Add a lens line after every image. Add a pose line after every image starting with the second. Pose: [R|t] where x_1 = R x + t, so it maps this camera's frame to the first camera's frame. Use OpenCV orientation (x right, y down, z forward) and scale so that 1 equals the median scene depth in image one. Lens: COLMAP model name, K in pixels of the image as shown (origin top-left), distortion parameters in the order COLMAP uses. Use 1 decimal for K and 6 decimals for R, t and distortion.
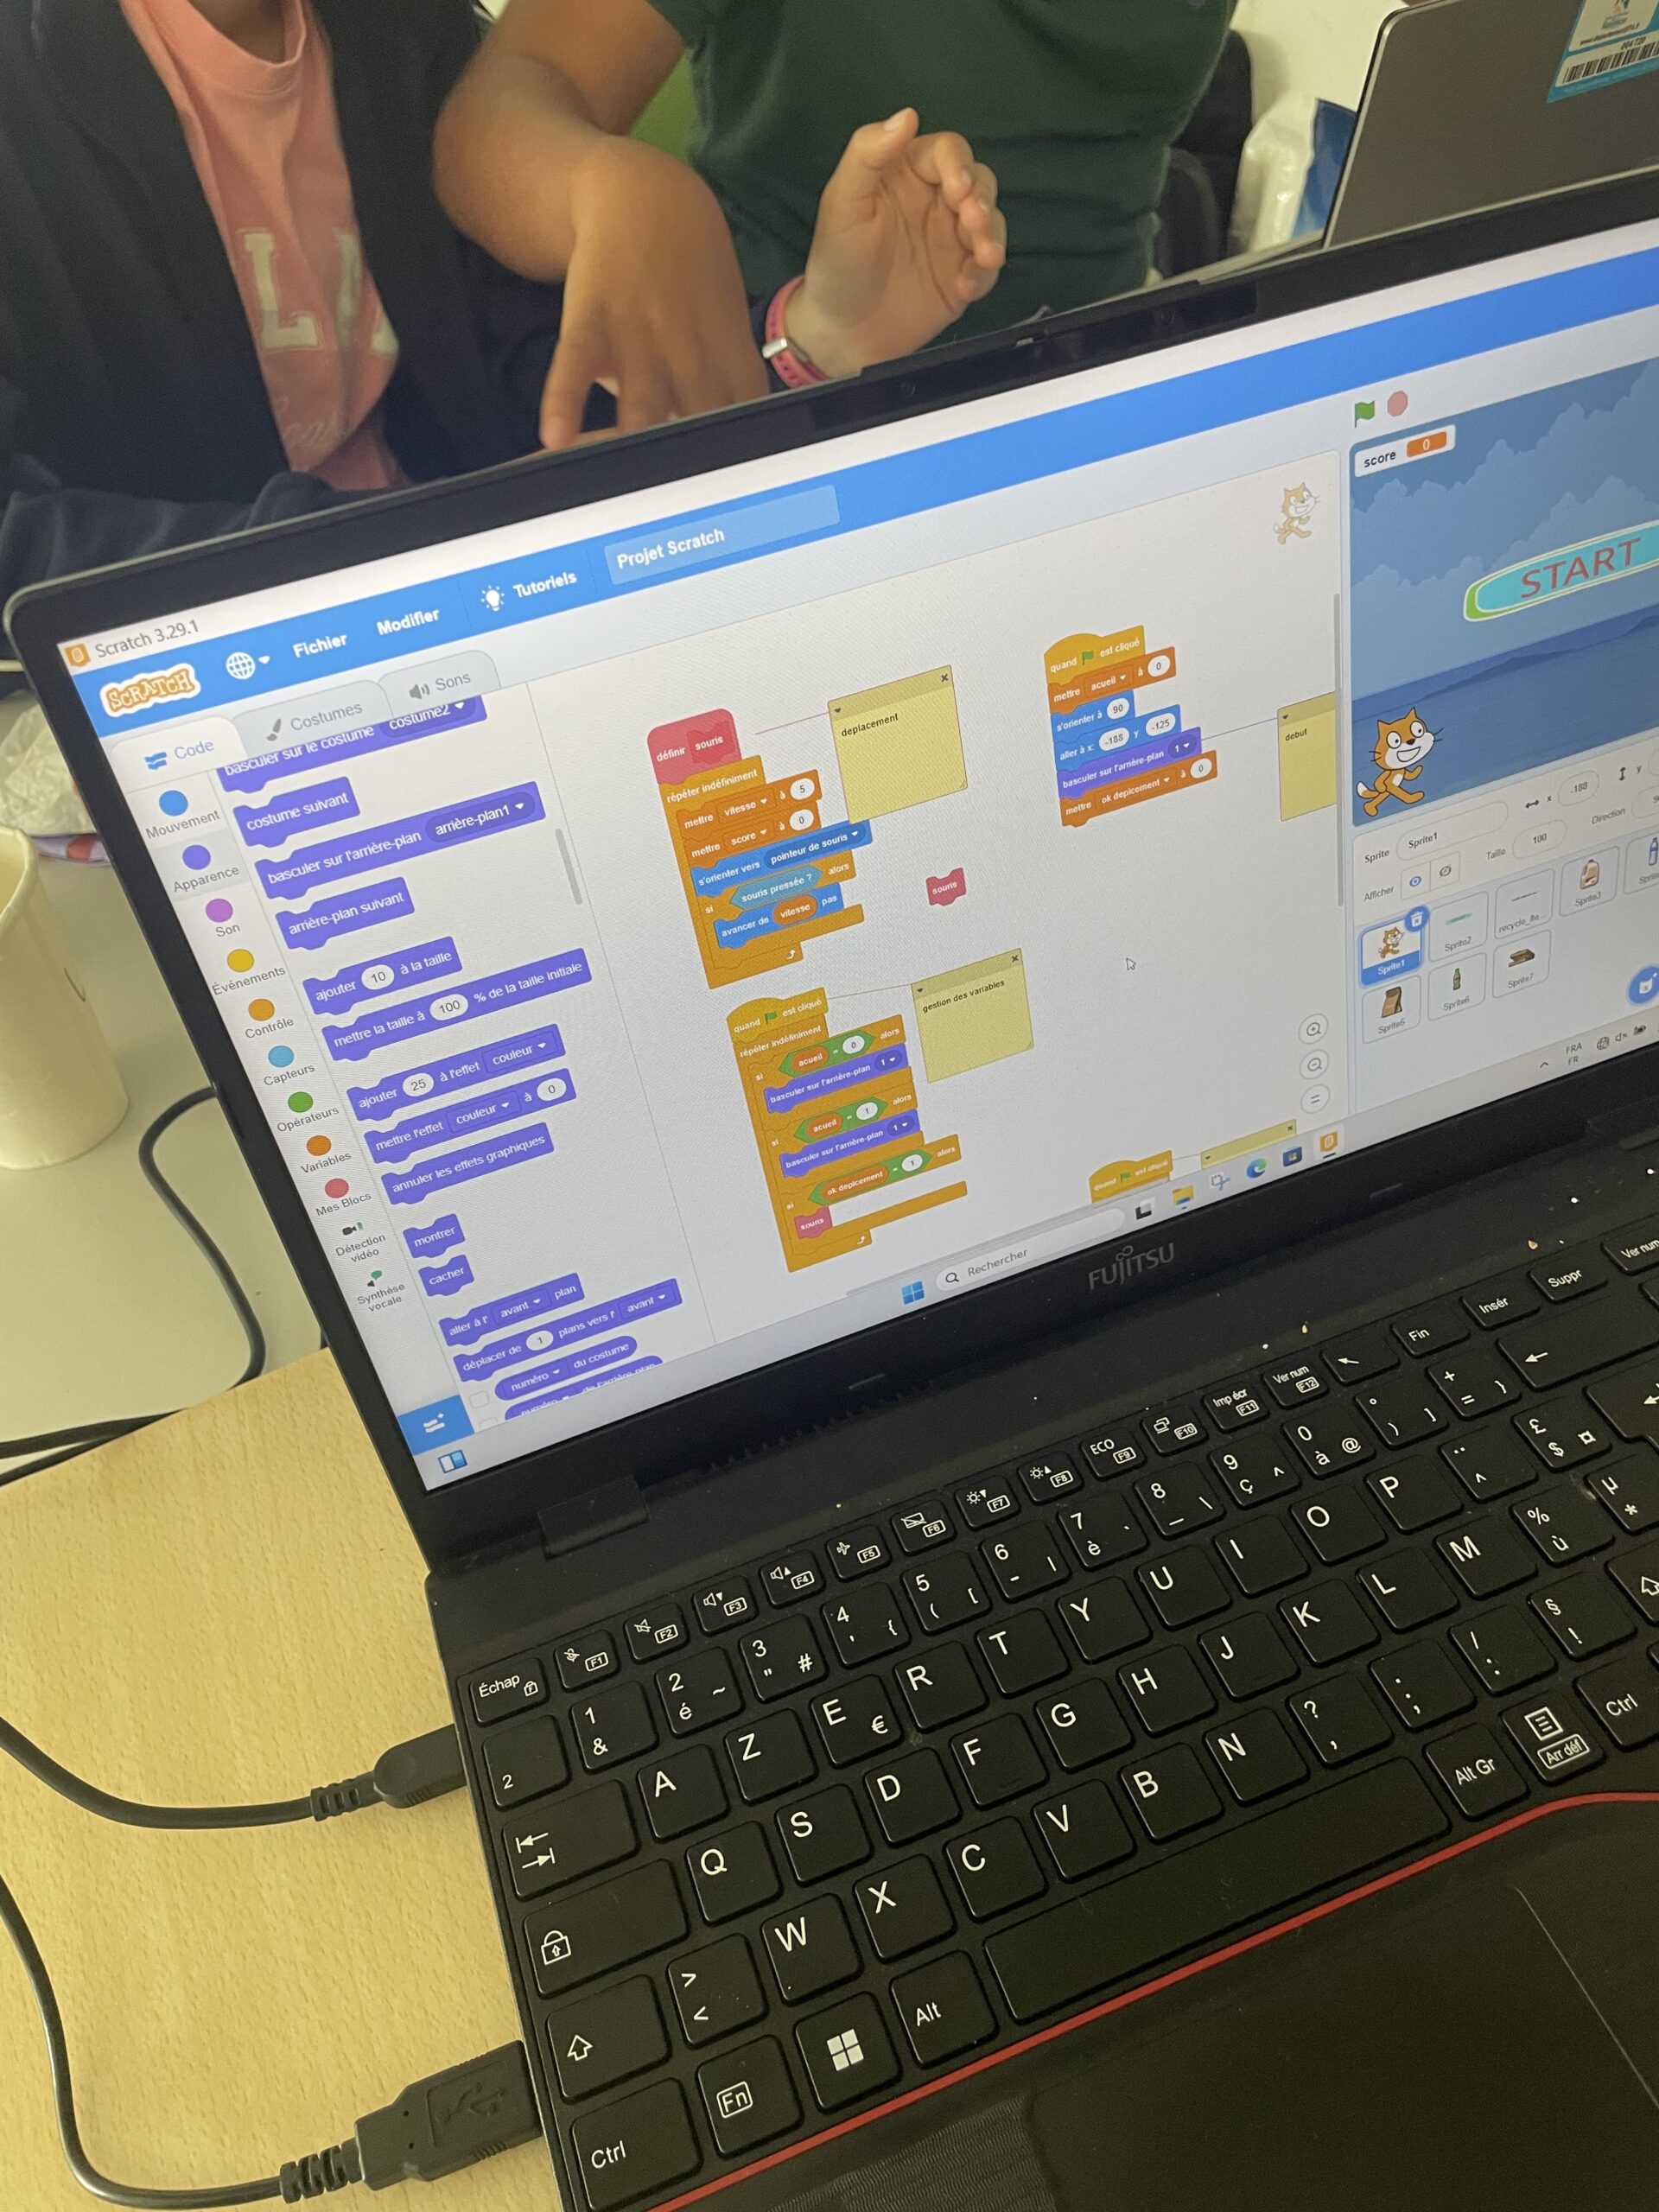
lens RADIAL K [[1608.9, 0, 829.0], [0, 1608.9, 1090.8], [0, 0, 1]] dist [0.082033, -0.095816]
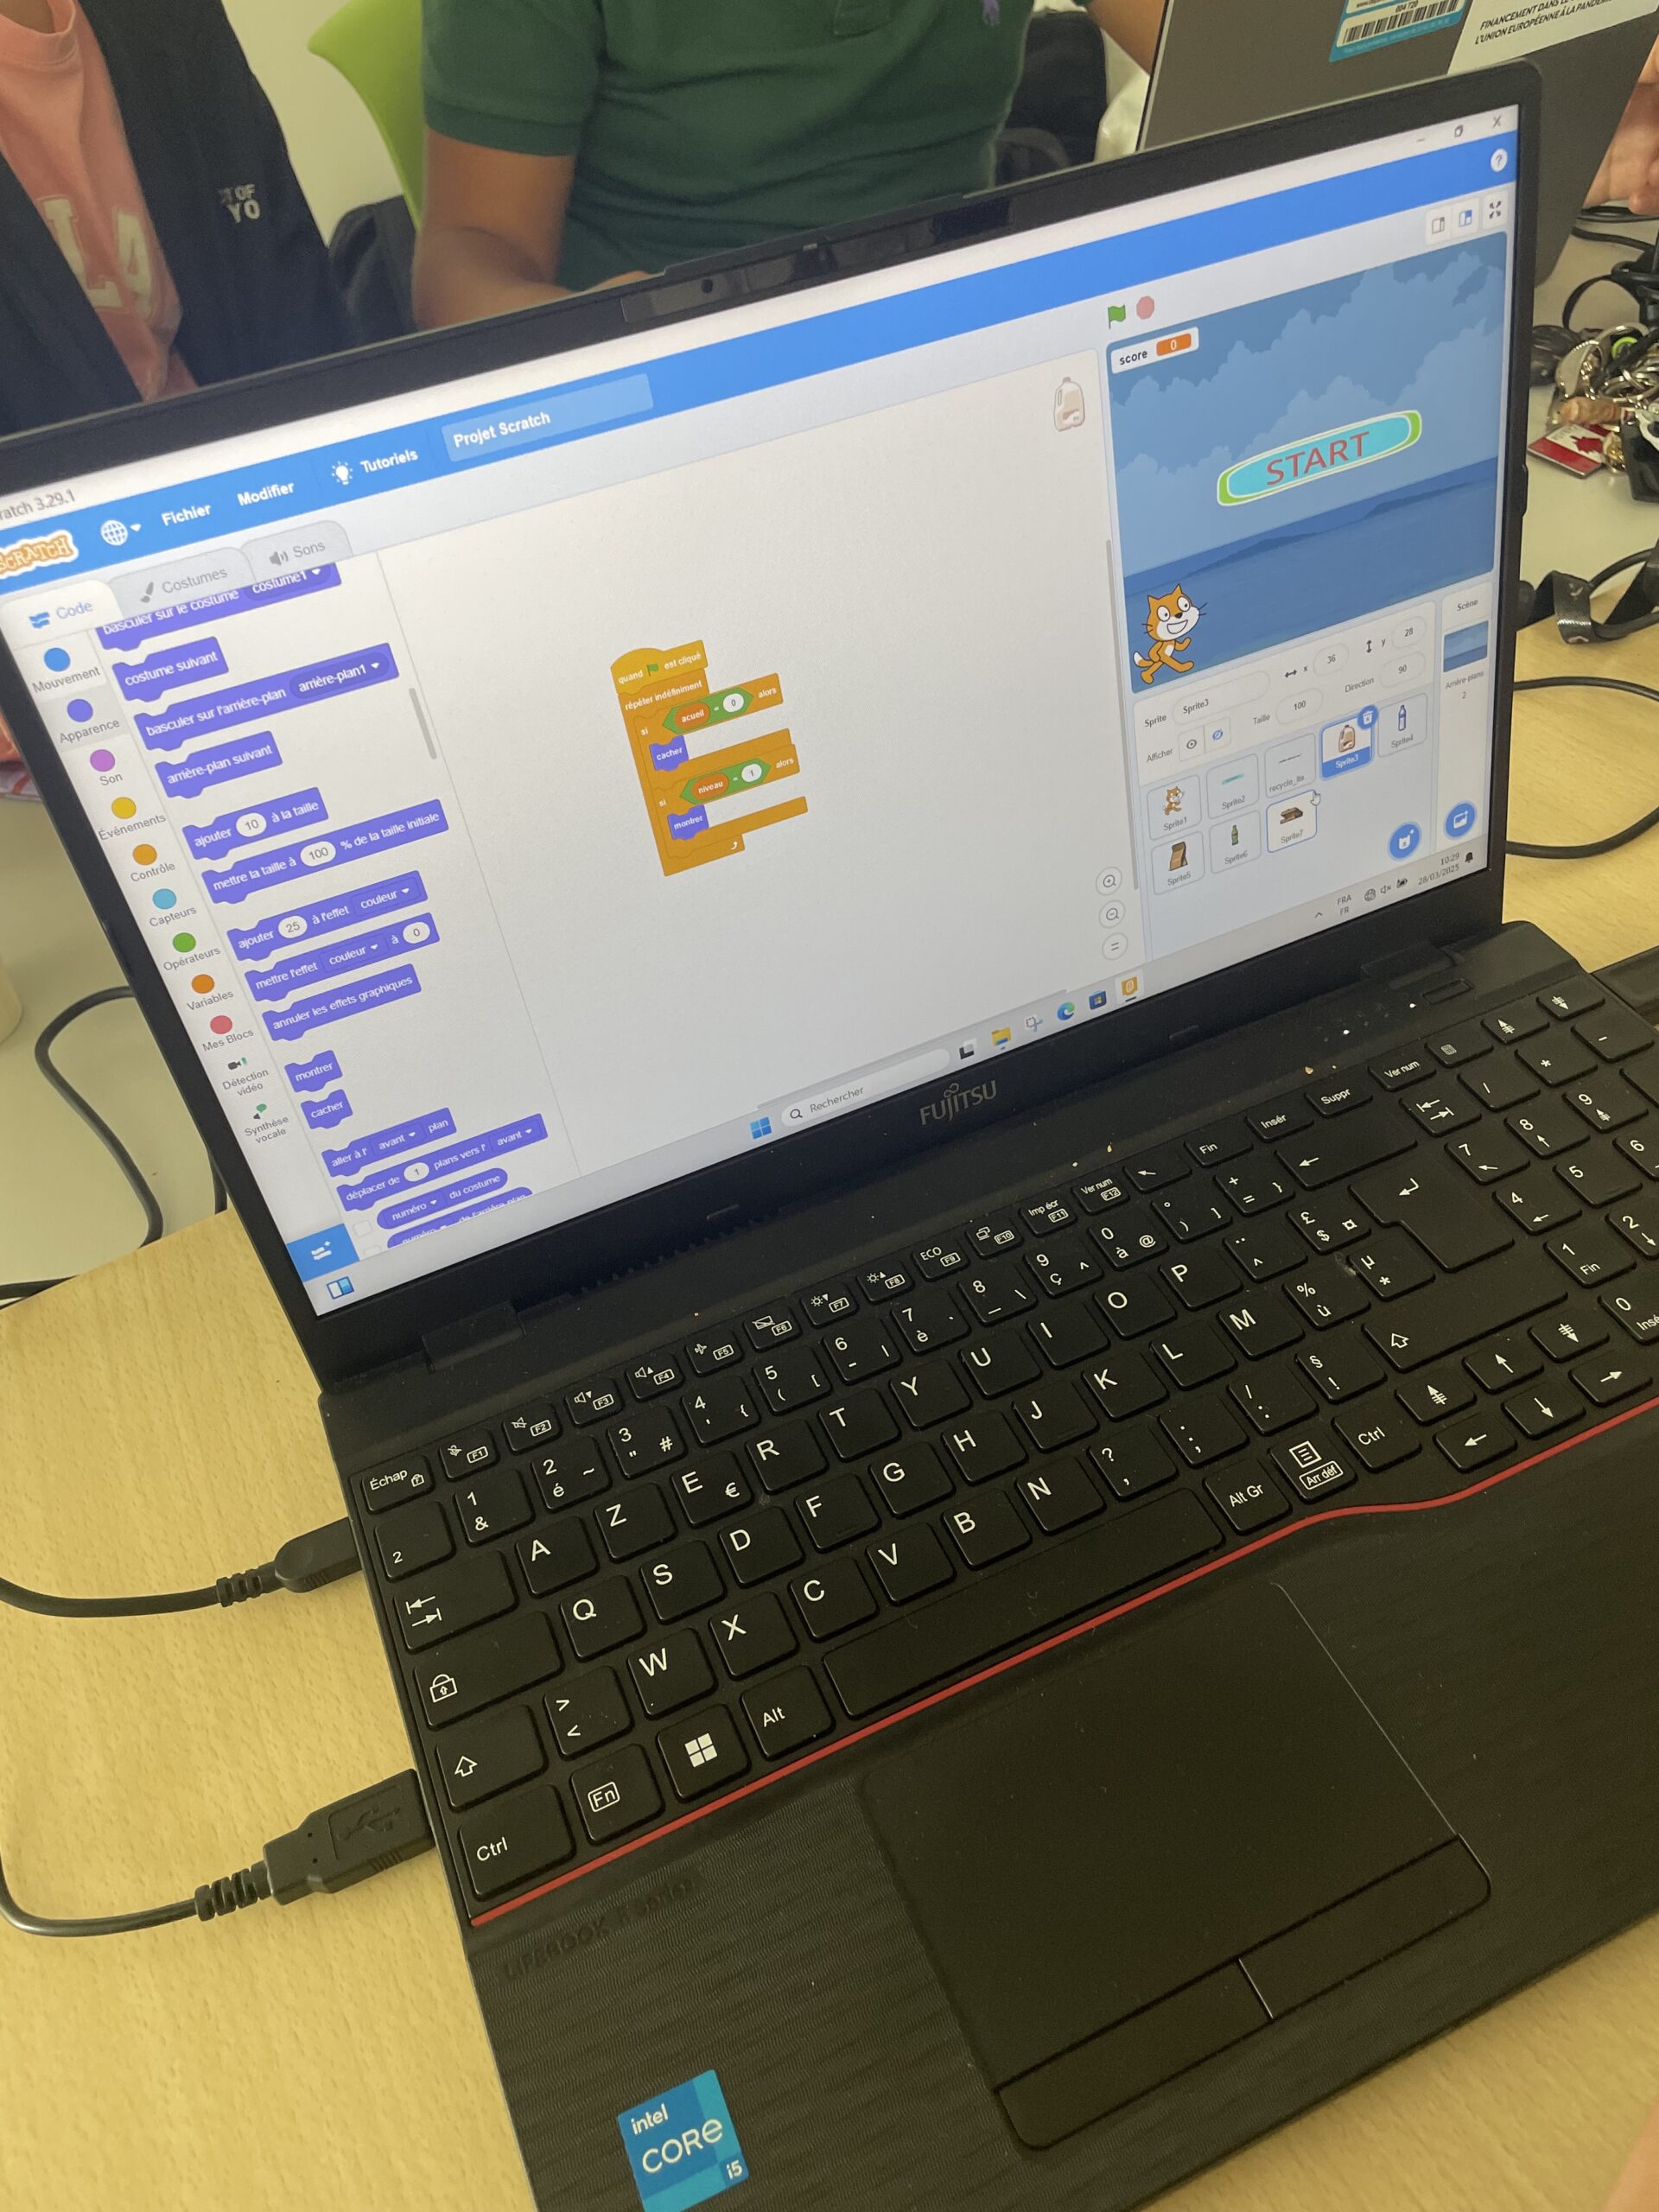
lens RADIAL K [[1608.9, 0, 828.9], [0, 1608.9, 1075.1], [0, 0, 1]] dist [0.082033, -0.095816]
pose [[0.997925, -0.032027, 0.055863, 0.043977], [0.032050, 0.999486, 0.000483, 0.102838], [-0.055850, 0.001309, 0.998438, -0.120721]]
